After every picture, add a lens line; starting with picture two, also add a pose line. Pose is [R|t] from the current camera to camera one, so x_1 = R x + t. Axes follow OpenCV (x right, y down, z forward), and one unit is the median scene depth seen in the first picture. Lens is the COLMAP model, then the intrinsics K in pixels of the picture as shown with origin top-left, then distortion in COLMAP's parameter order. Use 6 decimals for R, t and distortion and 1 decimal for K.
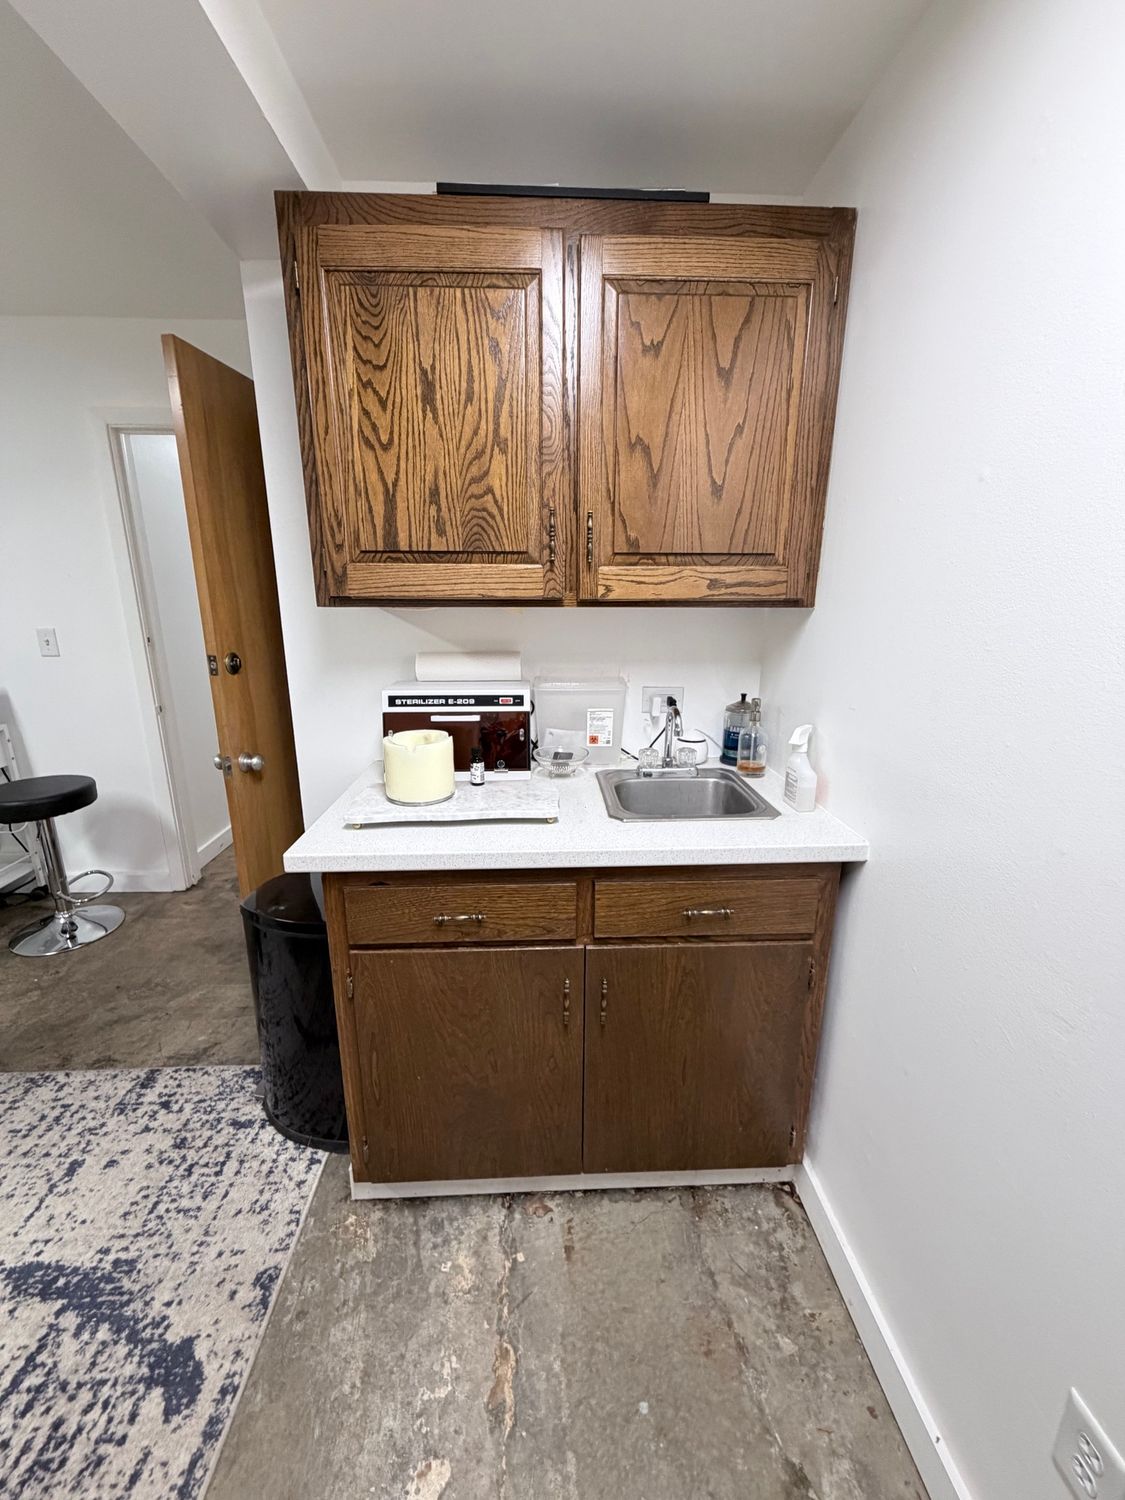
lens RADIAL K [[598.4, 0, 562.6], [0, 598.4, 743.1], [0, 0, 1]] dist [-0.001466, 0.000143]
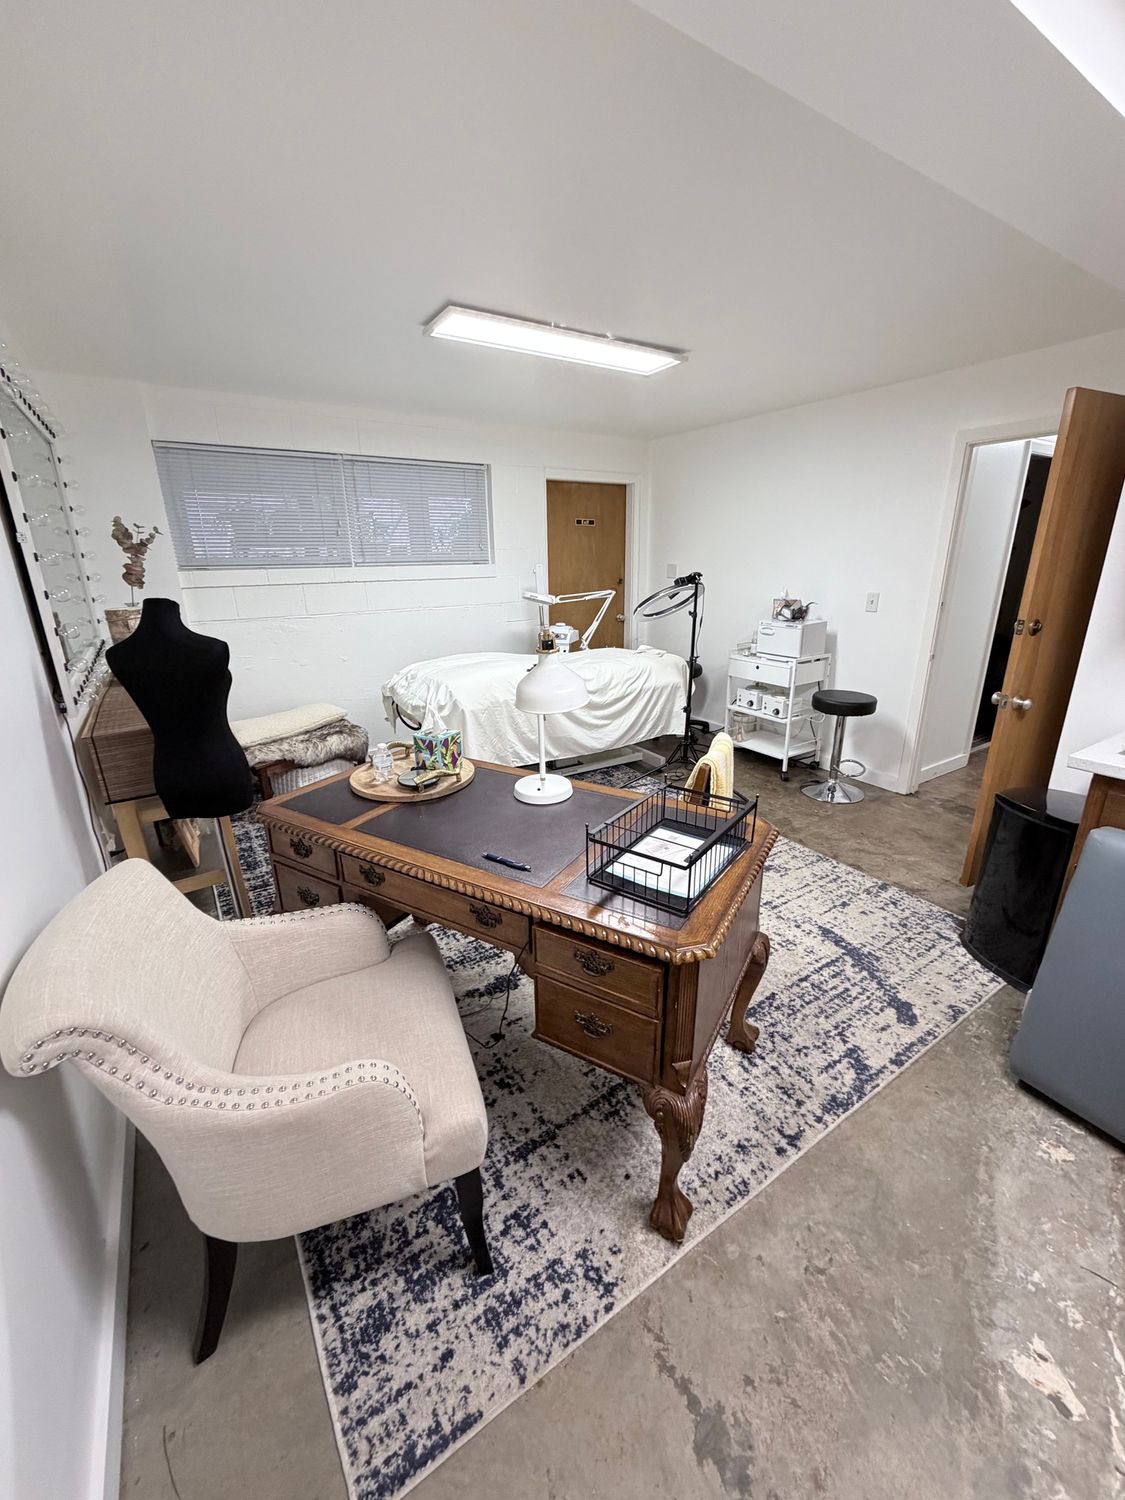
lens RADIAL K [[598.4, 0, 563.6], [0, 598.4, 745.9], [0, 0, 1]] dist [-0.001466, 0.000143]
pose [[0.508180, 0.253387, -0.823133, 0.089276], [-0.201627, 0.964183, 0.172328, 0.115257], [0.837317, 0.078392, 0.541068, -0.643883]]
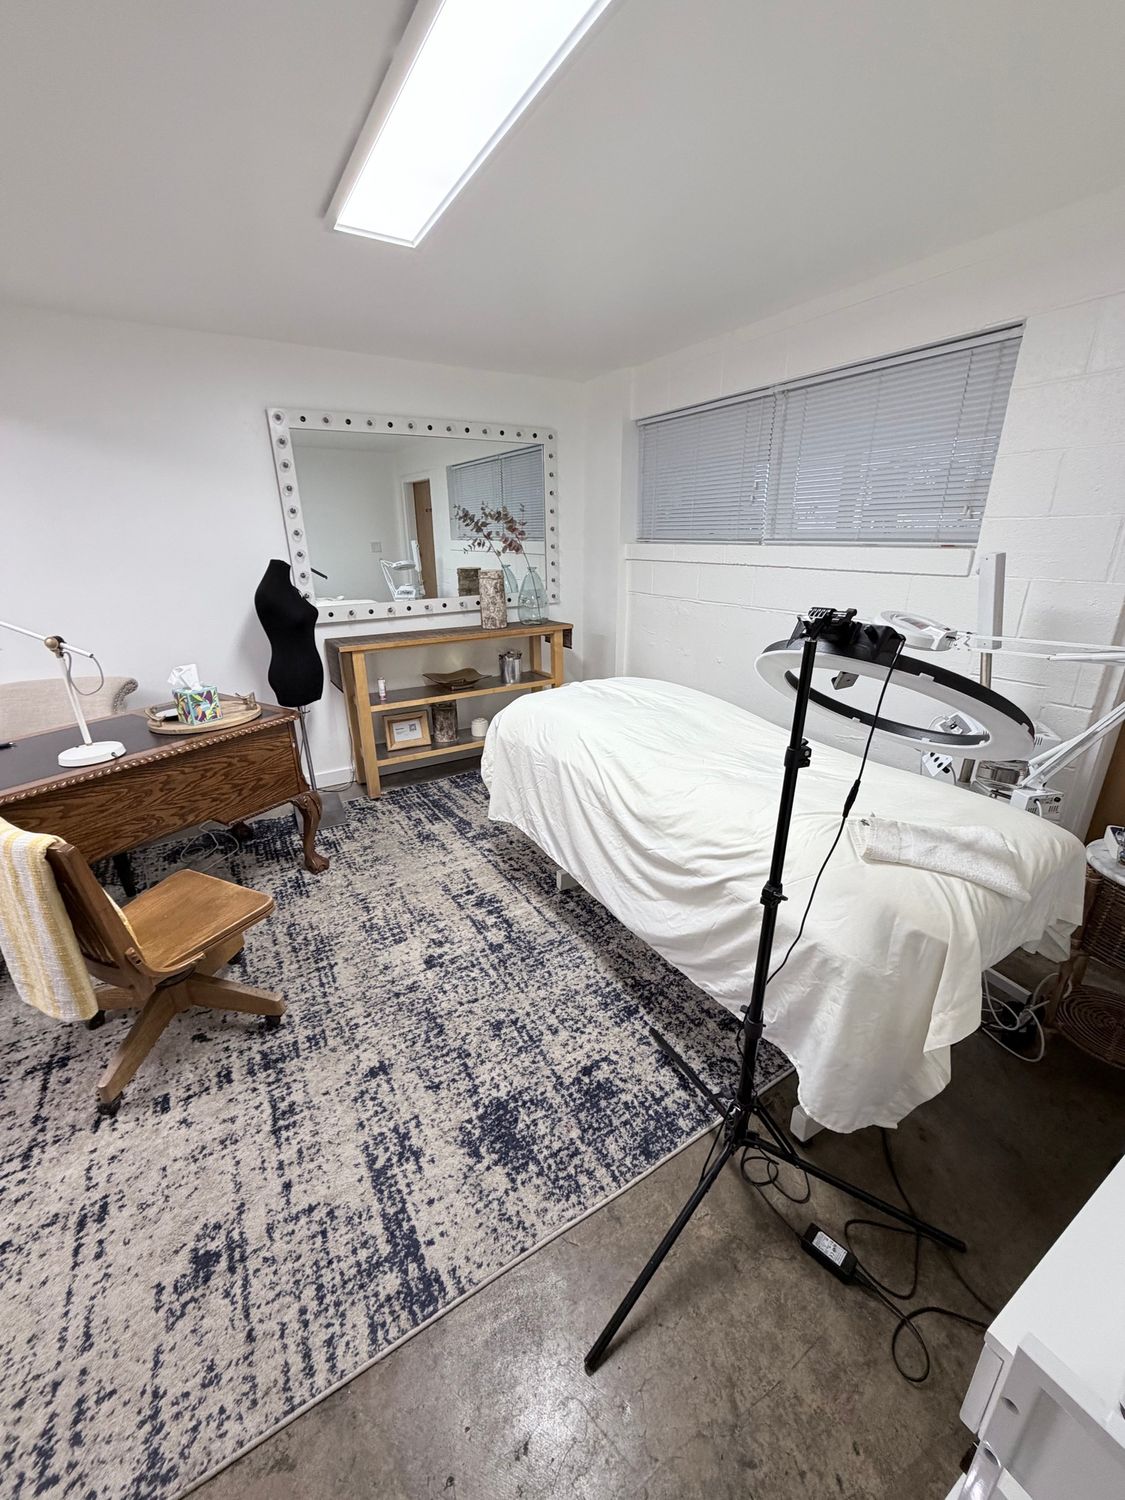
lens RADIAL K [[598.4, 0, 567.1], [0, 598.4, 747.9], [0, 0, 1]] dist [-0.001466, 0.000143]
pose [[-0.876683, 0.164191, -0.452181, -1.187127], [-0.118840, 0.836904, 0.534293, -0.402196], [0.466158, 0.522143, -0.714187, 1.341222]]
